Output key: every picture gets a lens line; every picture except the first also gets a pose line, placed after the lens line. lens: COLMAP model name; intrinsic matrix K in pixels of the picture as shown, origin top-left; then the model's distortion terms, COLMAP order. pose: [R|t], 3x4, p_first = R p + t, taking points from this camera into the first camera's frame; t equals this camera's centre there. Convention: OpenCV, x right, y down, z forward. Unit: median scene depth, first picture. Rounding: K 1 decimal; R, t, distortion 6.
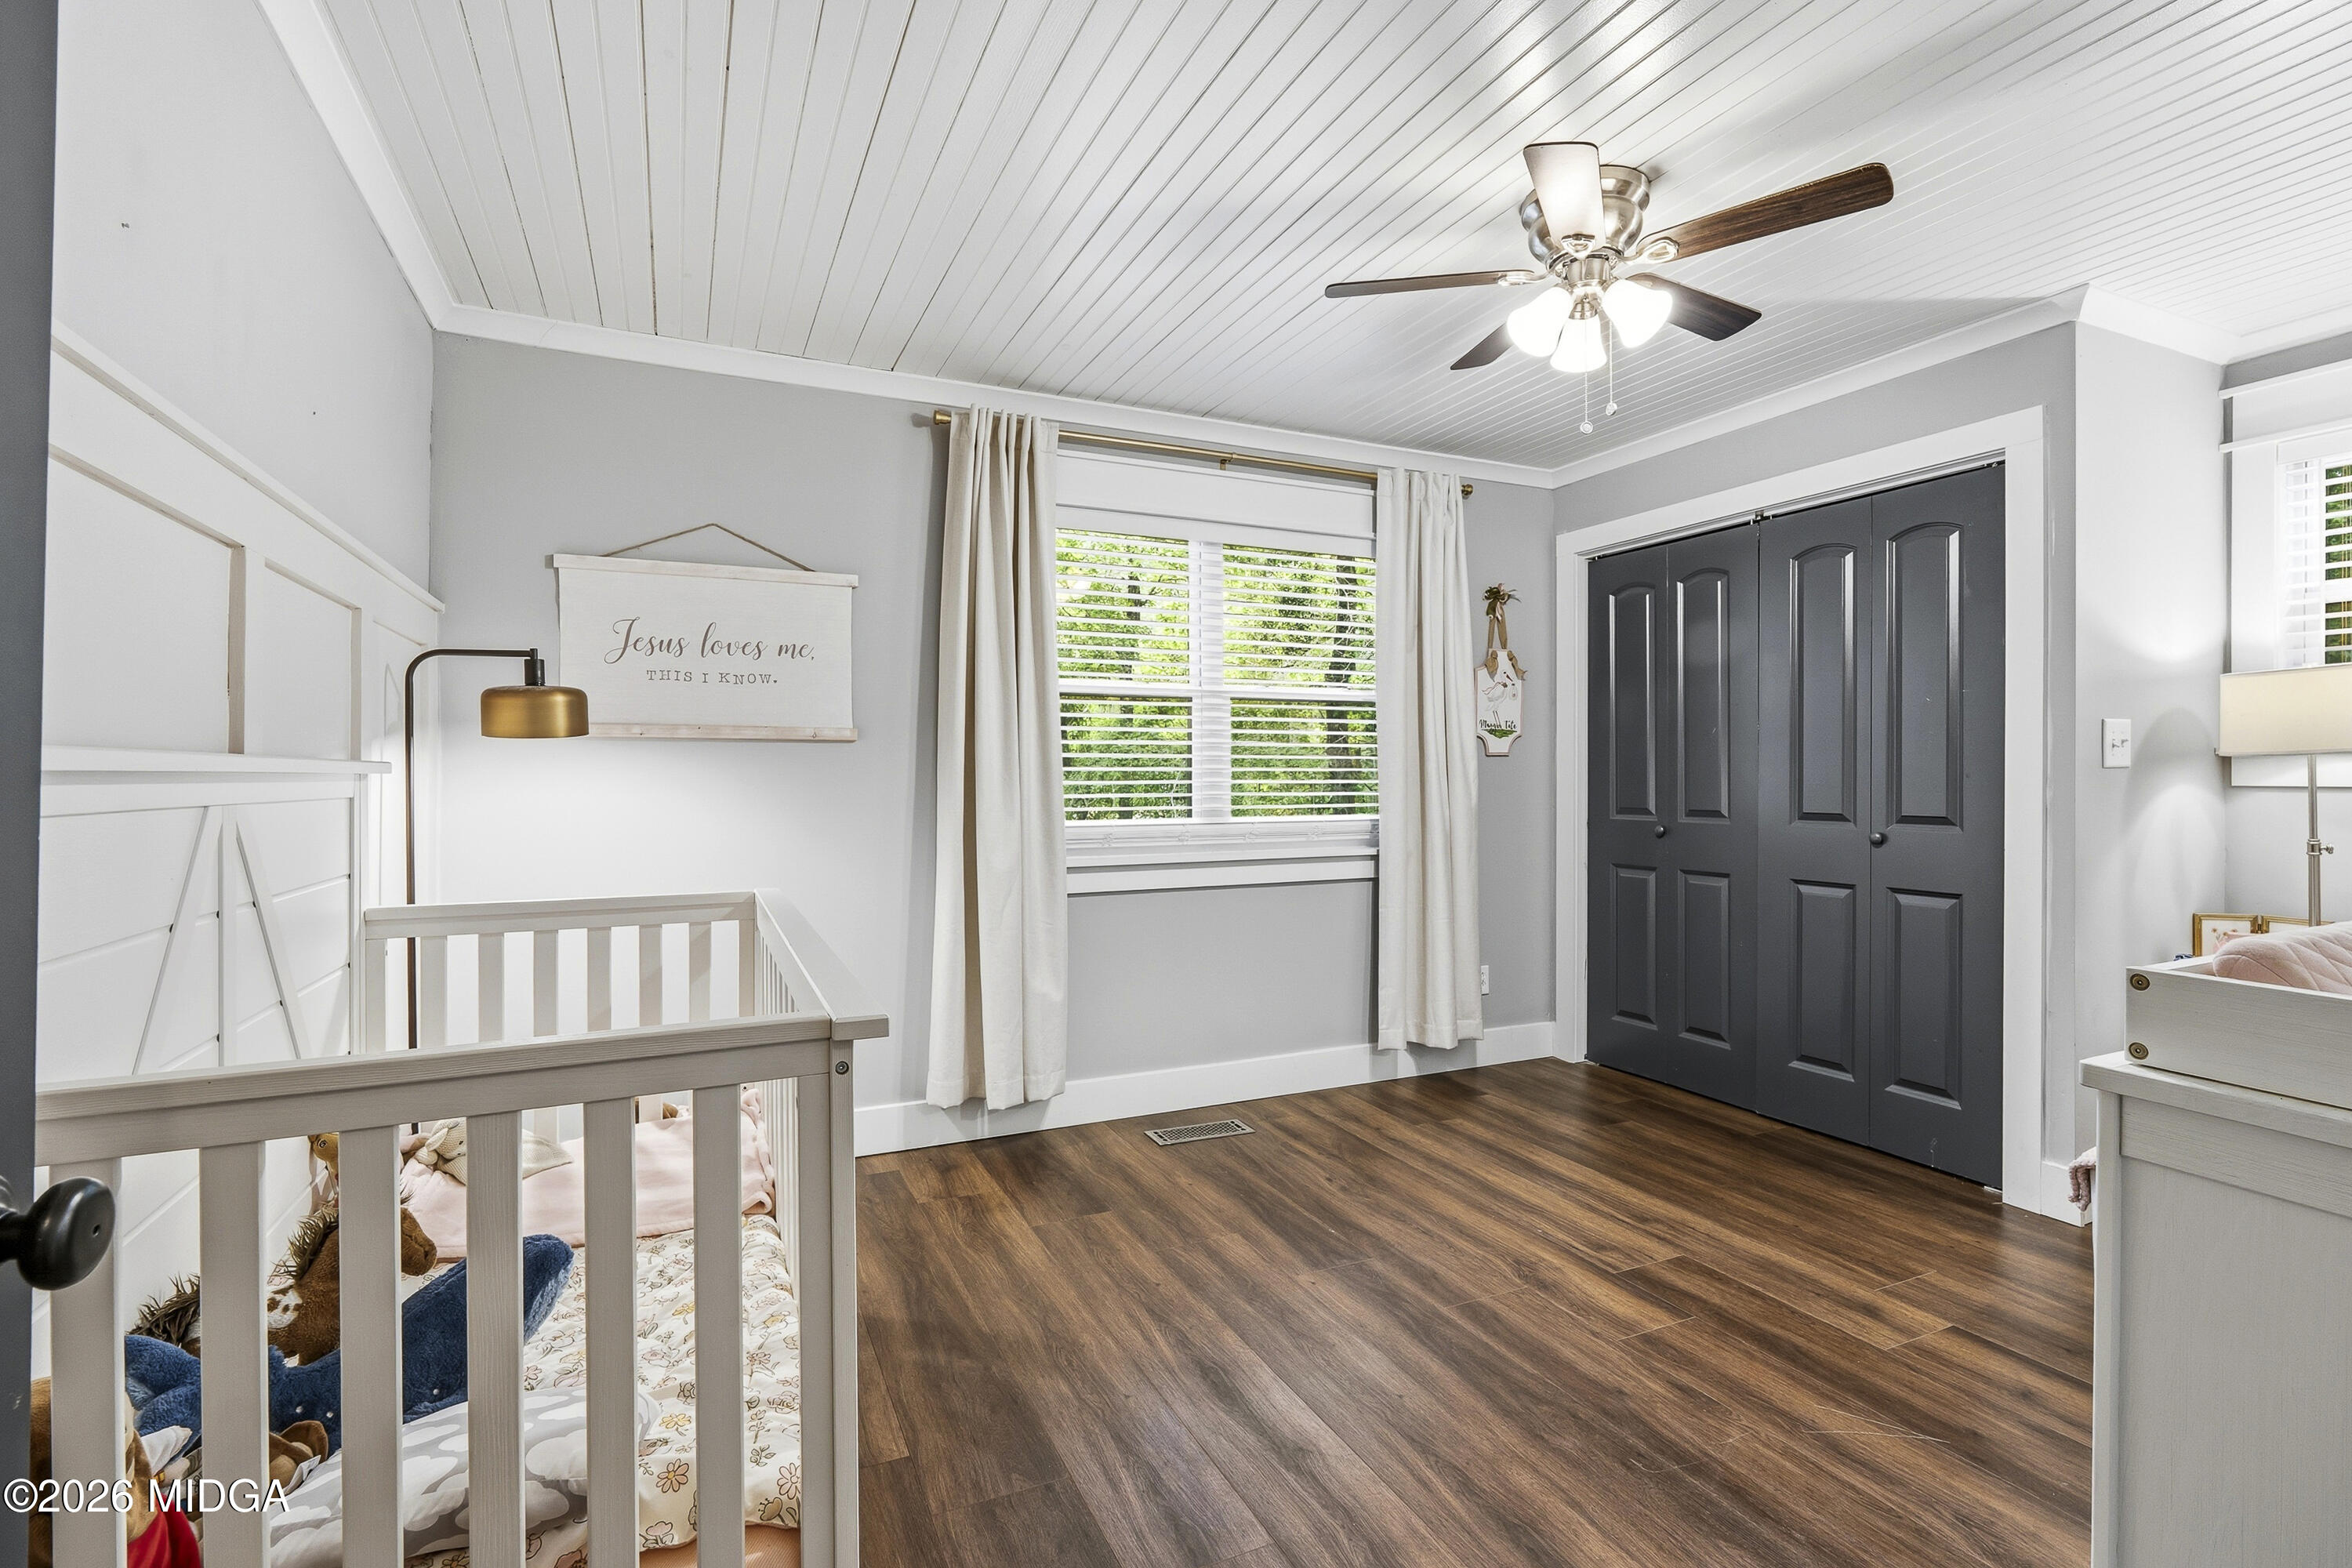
lens RADIAL K [[1079.4, 0, 1168.9], [0, 1079.4, 769.1], [0, 0, 1]] dist [-0.013703, 0.002047]
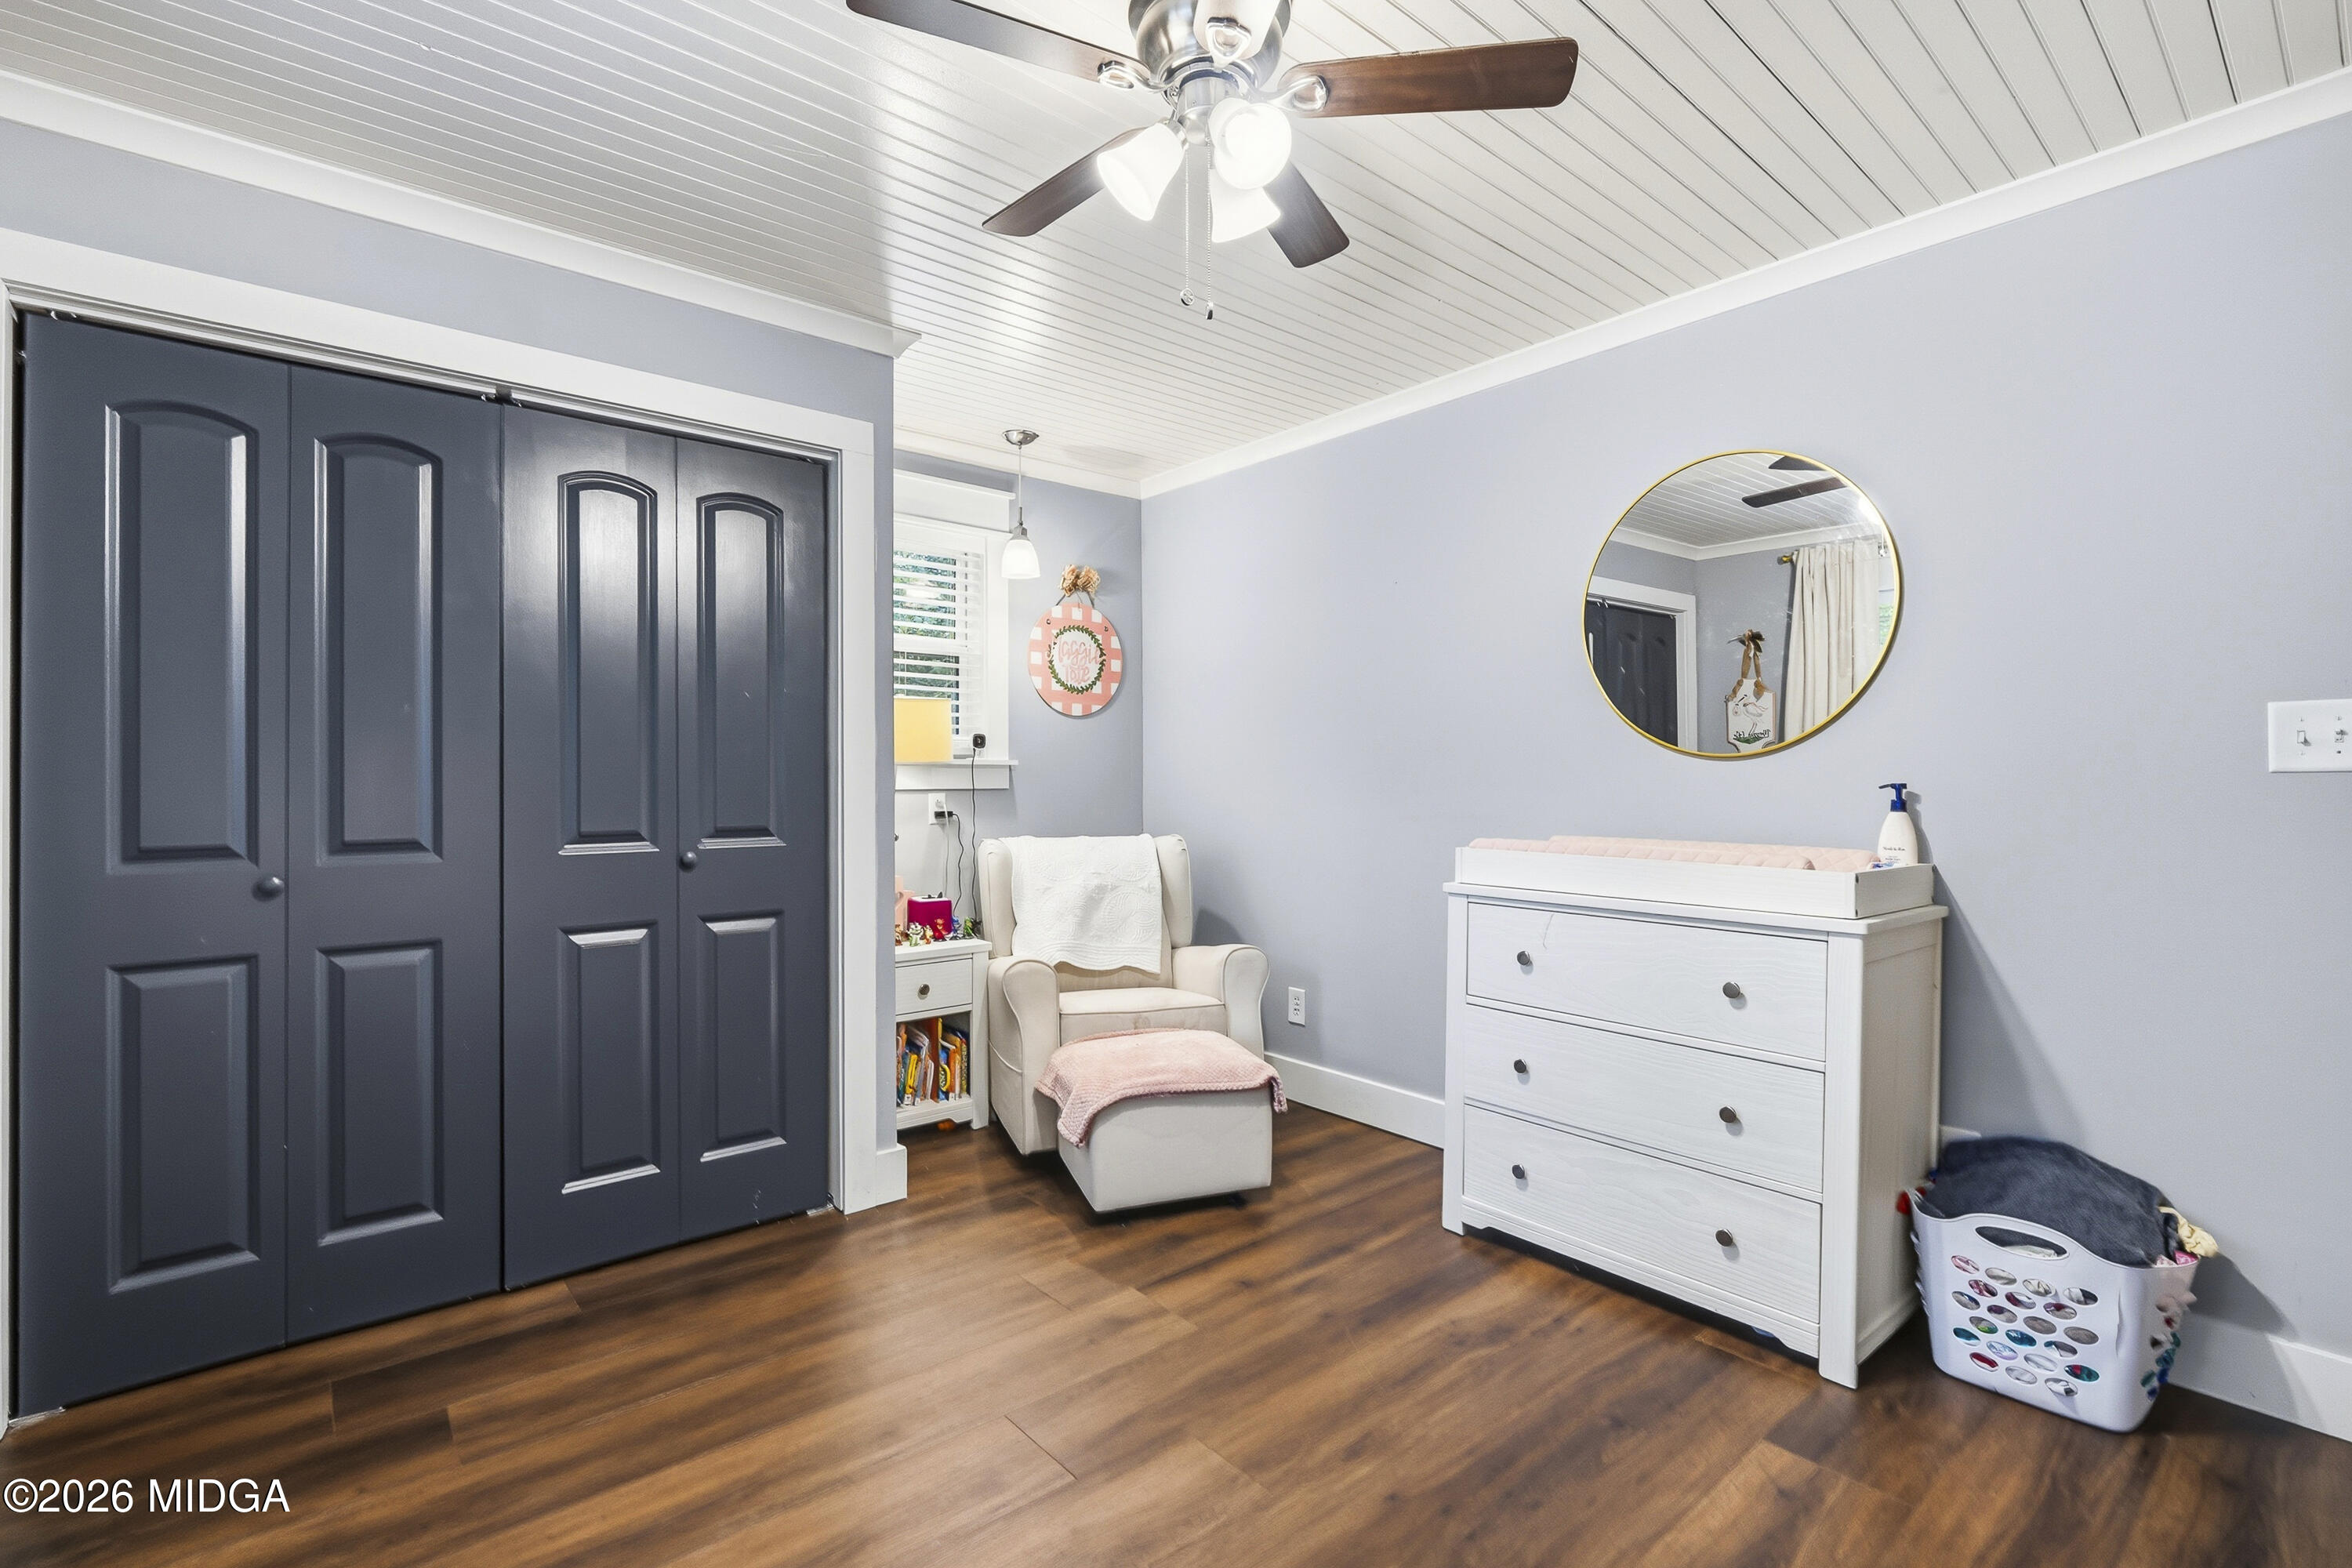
lens RADIAL K [[1079.4, 0, 1155.9], [0, 1079.4, 787.2], [0, 0, 1]] dist [-0.013703, 0.002047]
pose [[-0.246885, -0.017013, 0.968896, -0.251129], [0.007207, 0.999786, 0.019392, -0.007706], [-0.969018, 0.011771, -0.246709, 0.963168]]
